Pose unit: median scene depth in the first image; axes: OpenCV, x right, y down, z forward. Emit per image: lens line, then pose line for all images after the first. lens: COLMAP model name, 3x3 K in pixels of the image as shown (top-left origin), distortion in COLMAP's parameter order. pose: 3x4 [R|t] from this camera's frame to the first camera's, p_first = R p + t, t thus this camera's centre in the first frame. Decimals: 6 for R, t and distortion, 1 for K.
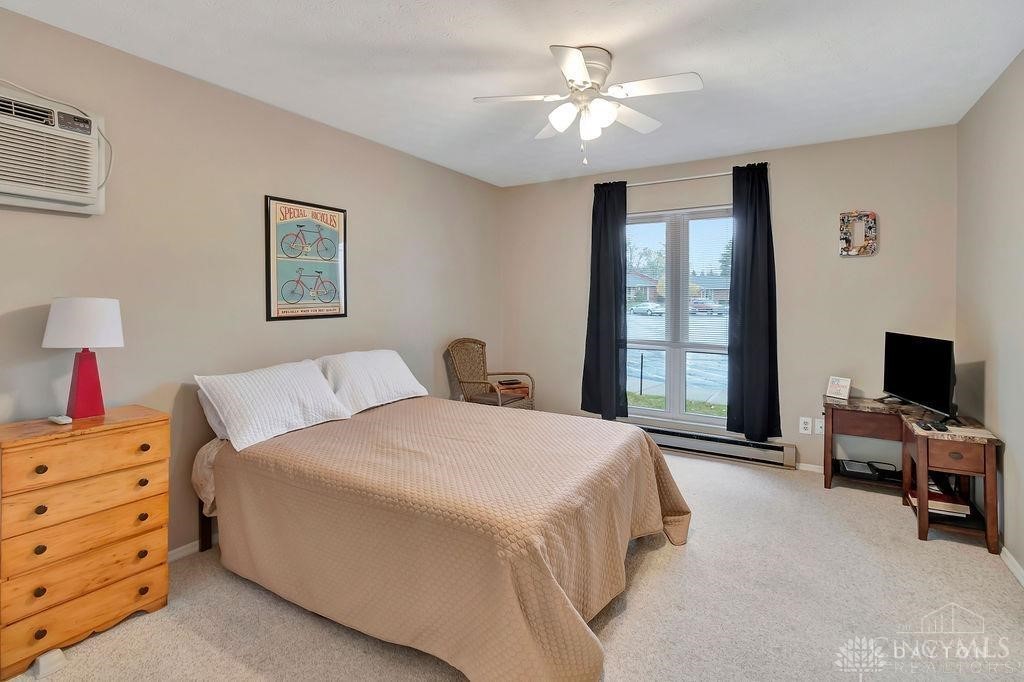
lens RADIAL K [[479.1, 0, 502.4], [0, 479.1, 304.7], [0, 0, 1]] dist [0.009369, -0.000255]
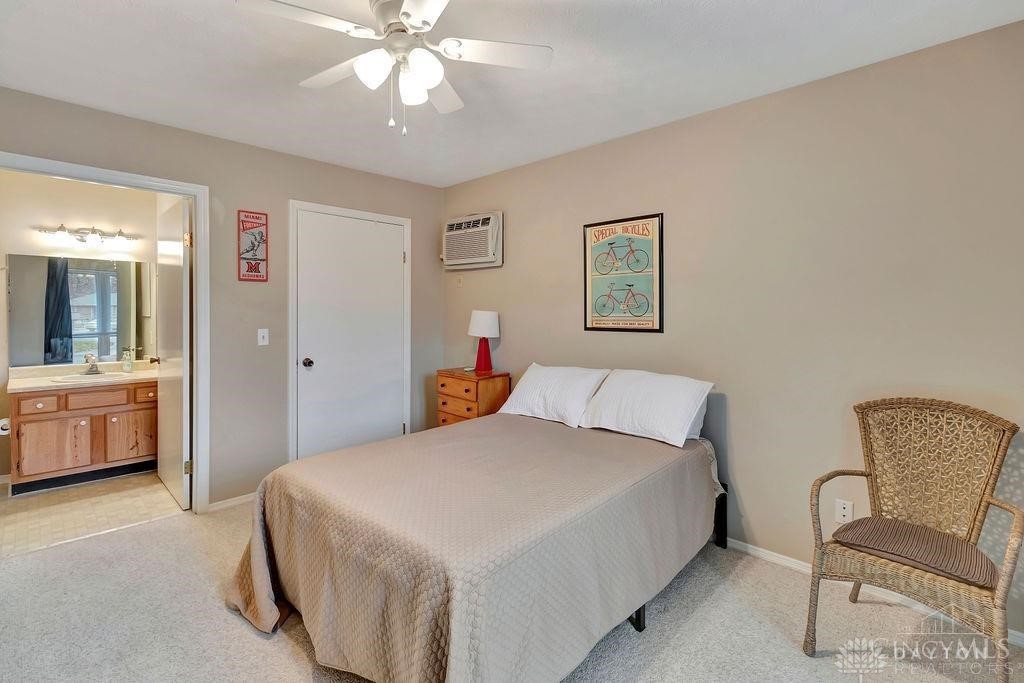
lens RADIAL K [[479.1, 0, 515.1], [0, 479.1, 318.8], [0, 0, 1]] dist [0.009369, -0.000255]
pose [[-0.204114, 0.018750, -0.978767, 0.658890], [-0.016855, 0.999601, 0.022664, -0.017433], [0.978802, 0.021124, -0.203717, 0.994867]]
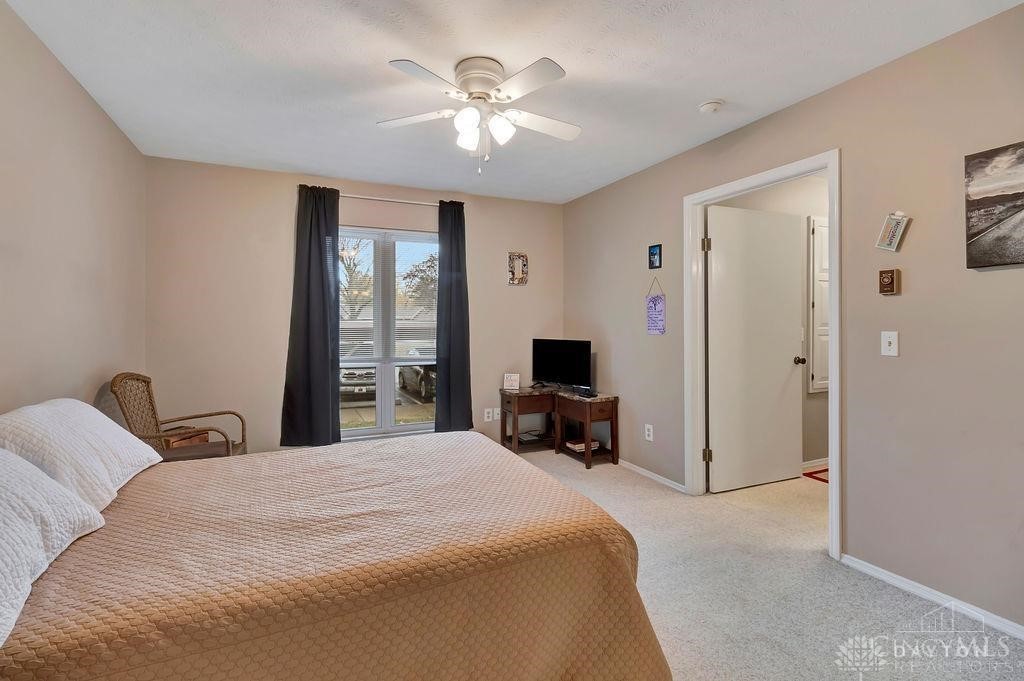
lens RADIAL K [[479.1, 0, 519.2], [0, 479.1, 321.6], [0, 0, 1]] dist [0.009369, -0.000255]
pose [[0.559320, -0.003873, 0.828943, -0.450858], [0.011497, 0.999929, -0.003085, 0.009944], [-0.828872, 0.011256, 0.559325, 0.257943]]
